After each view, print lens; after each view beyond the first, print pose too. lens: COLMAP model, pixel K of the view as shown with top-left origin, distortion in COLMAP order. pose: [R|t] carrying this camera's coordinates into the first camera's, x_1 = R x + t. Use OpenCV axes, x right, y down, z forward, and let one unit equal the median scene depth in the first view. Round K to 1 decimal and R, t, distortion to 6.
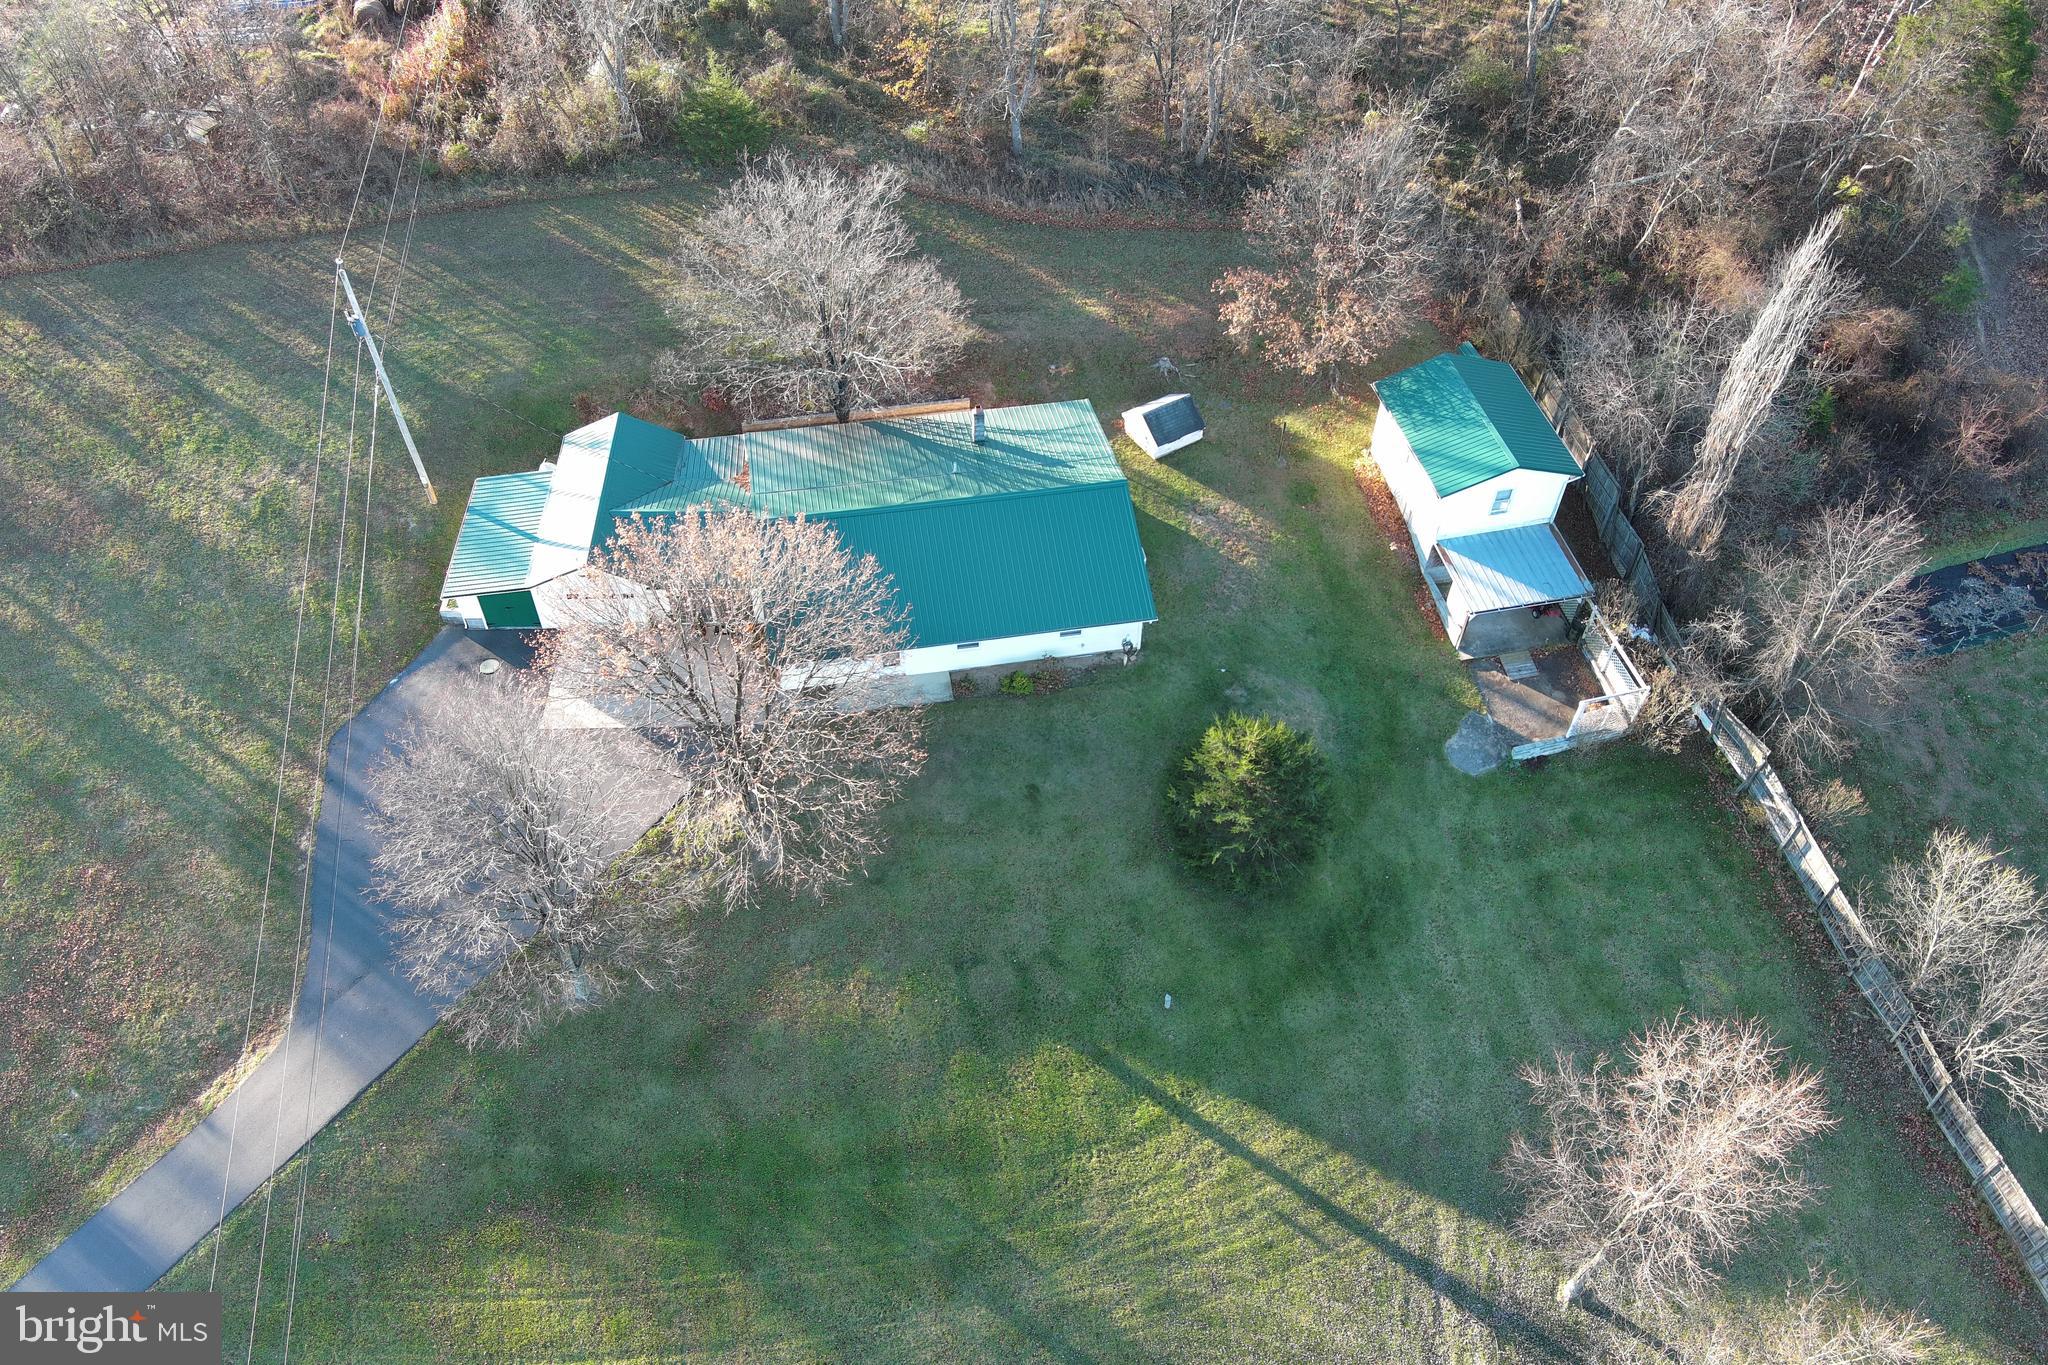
lens RADIAL K [[1583.6, 0, 1027.2], [0, 1583.6, 674.5], [0, 0, 1]] dist [0.010421, -0.015075]
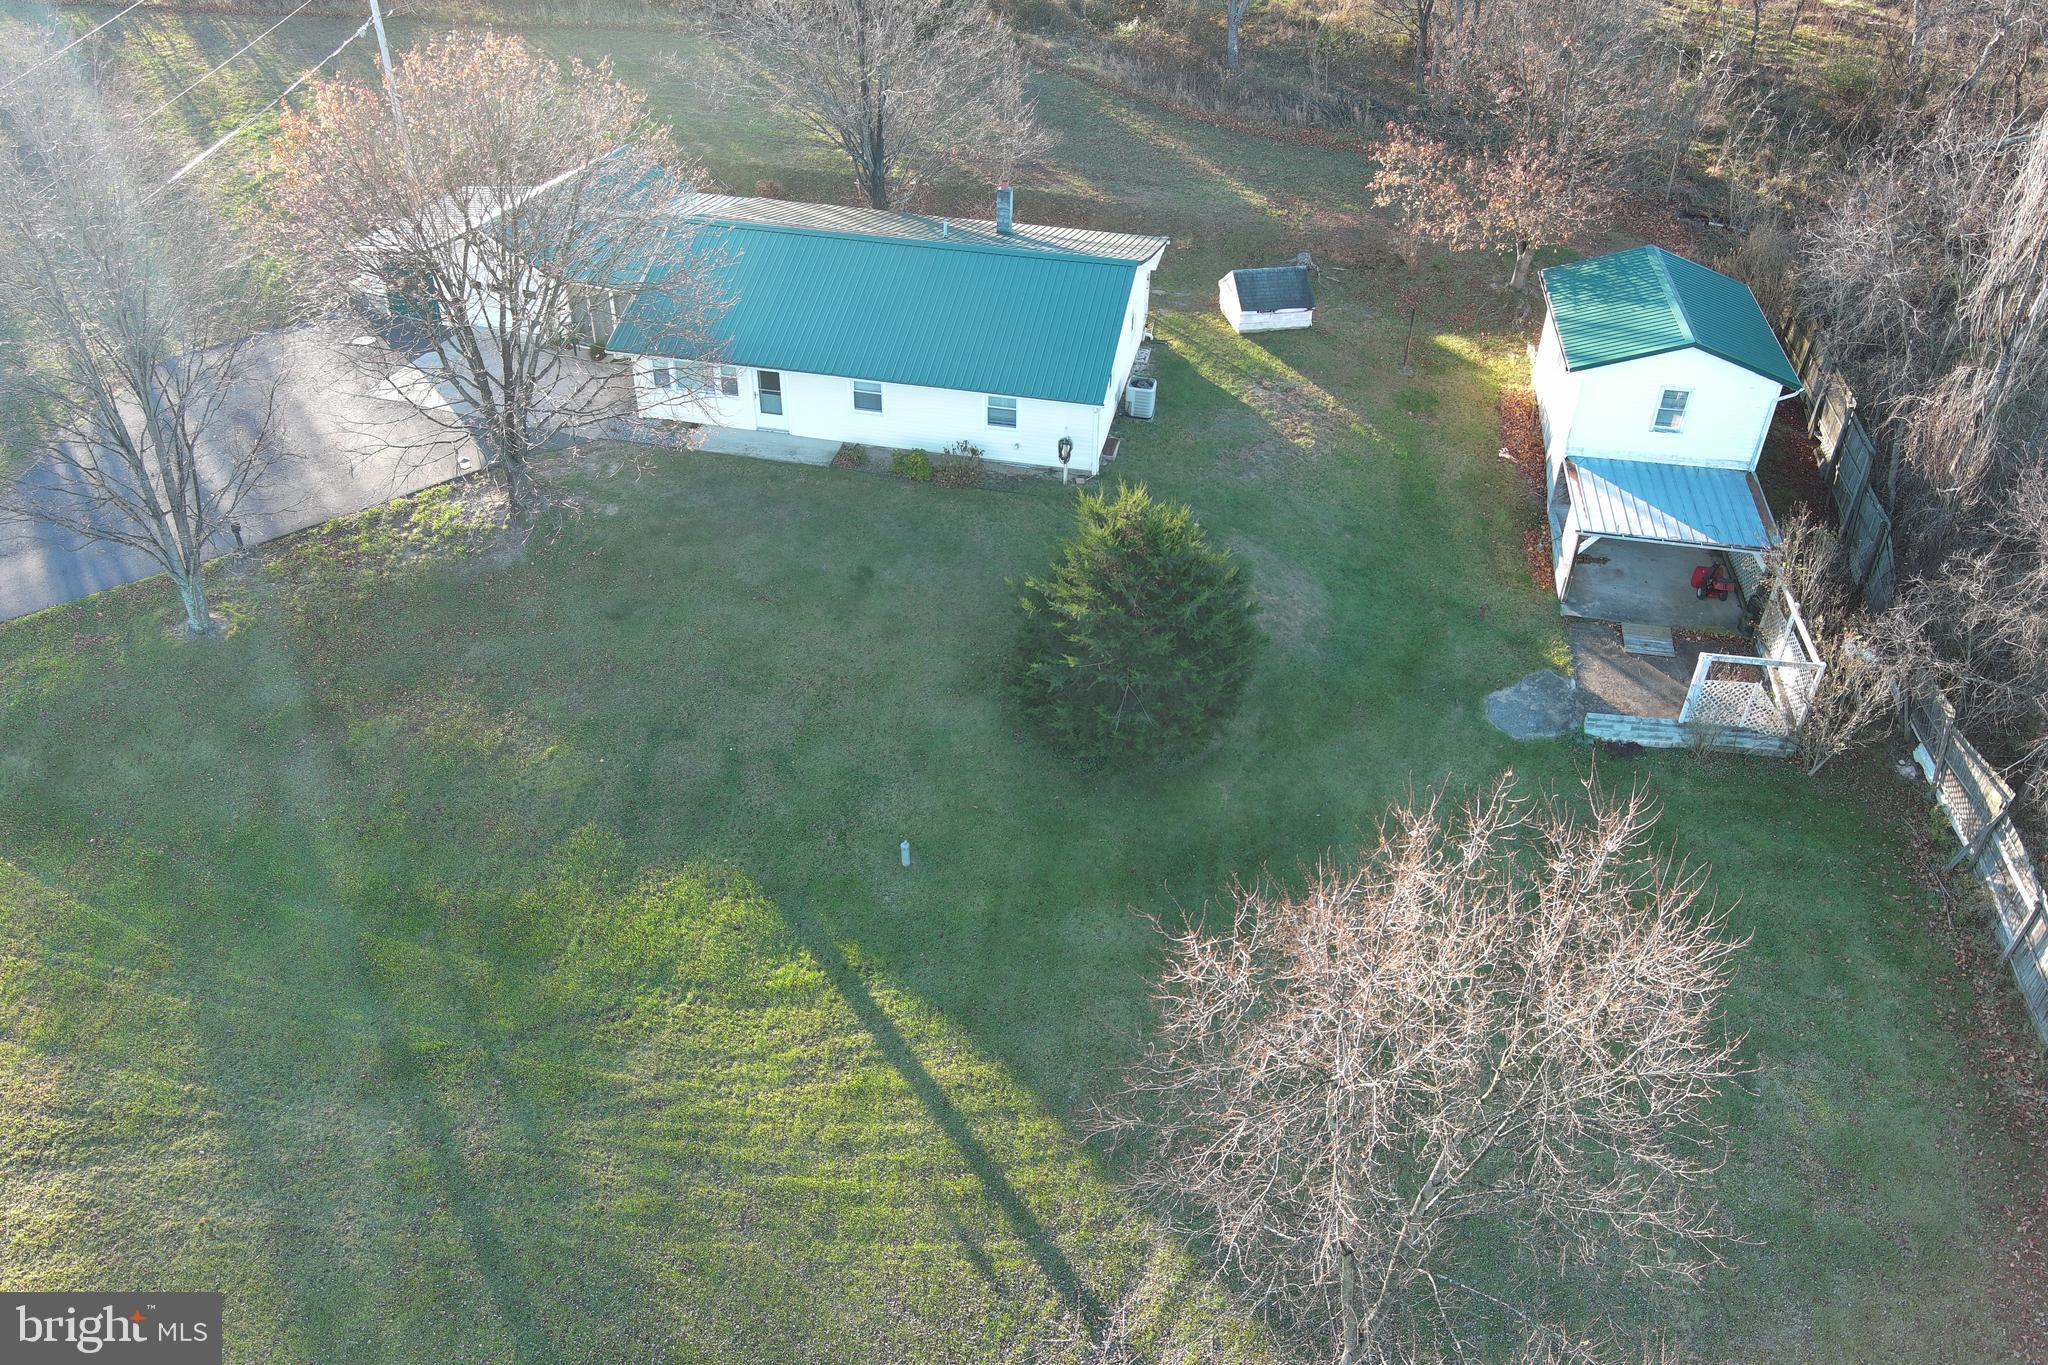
lens RADIAL K [[1583.6, 0, 1027.1], [0, 1583.6, 682.6], [0, 0, 1]] dist [0.010421, -0.015075]
pose [[0.928287, 0.223546, -0.297171, 0.293882], [-0.284823, 0.941201, -0.181702, 0.226392], [0.239079, 0.253313, 0.937376, 0.341265]]
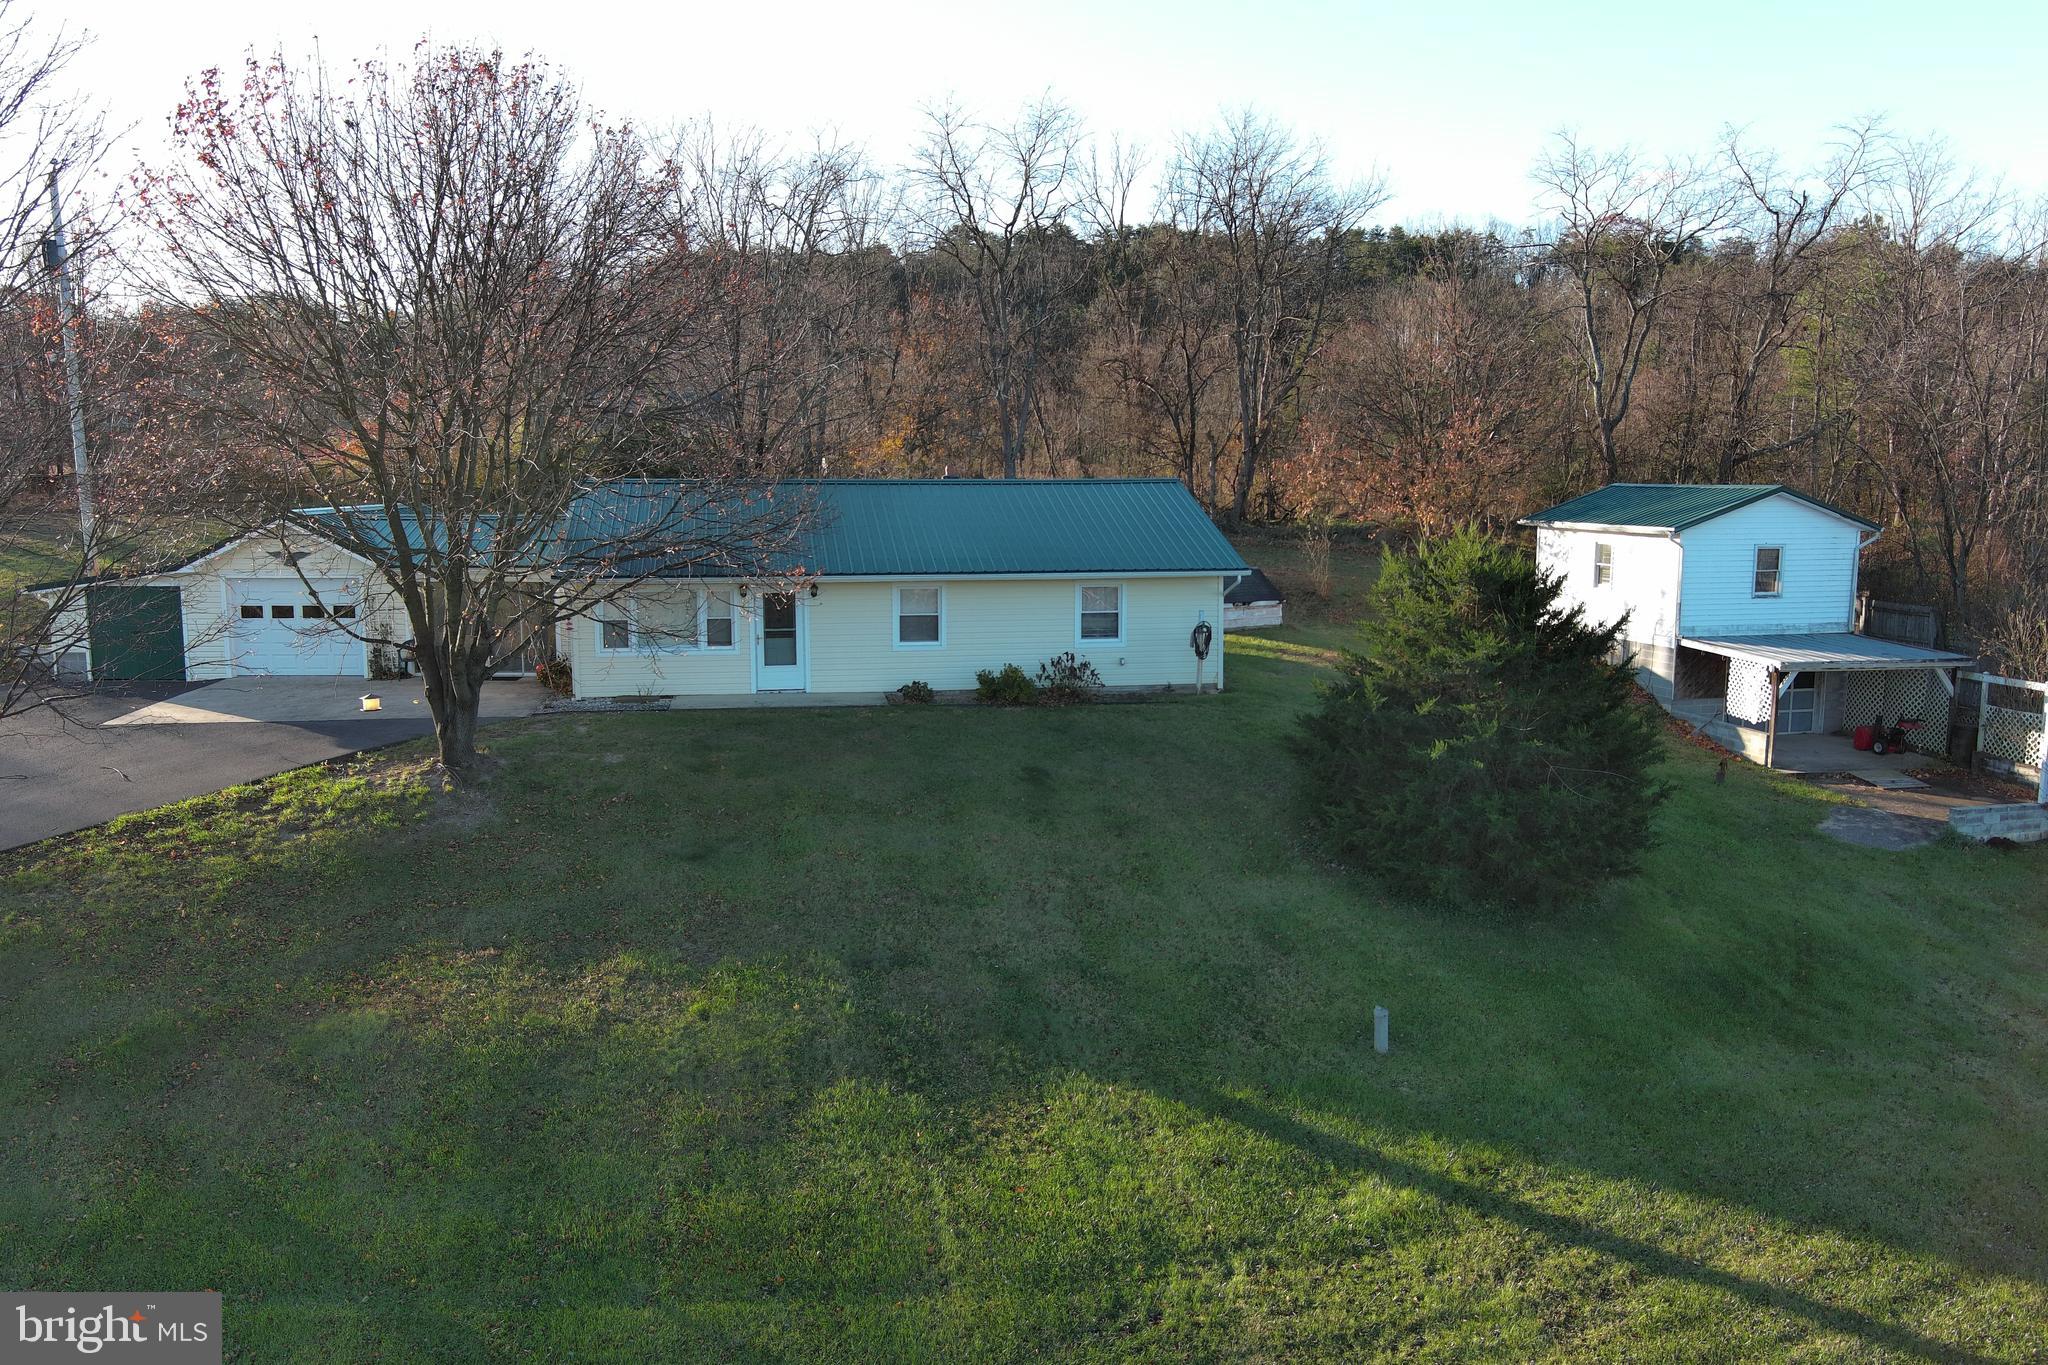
lens RADIAL K [[1583.6, 0, 1026.1], [0, 1583.6, 676.8], [0, 0, 1]] dist [0.010421, -0.015075]
pose [[0.999911, -0.013273, -0.001104, 0.001274], [0.009227, 0.750113, -0.661245, 0.371373], [0.009604, 0.661176, 0.750169, 0.593747]]
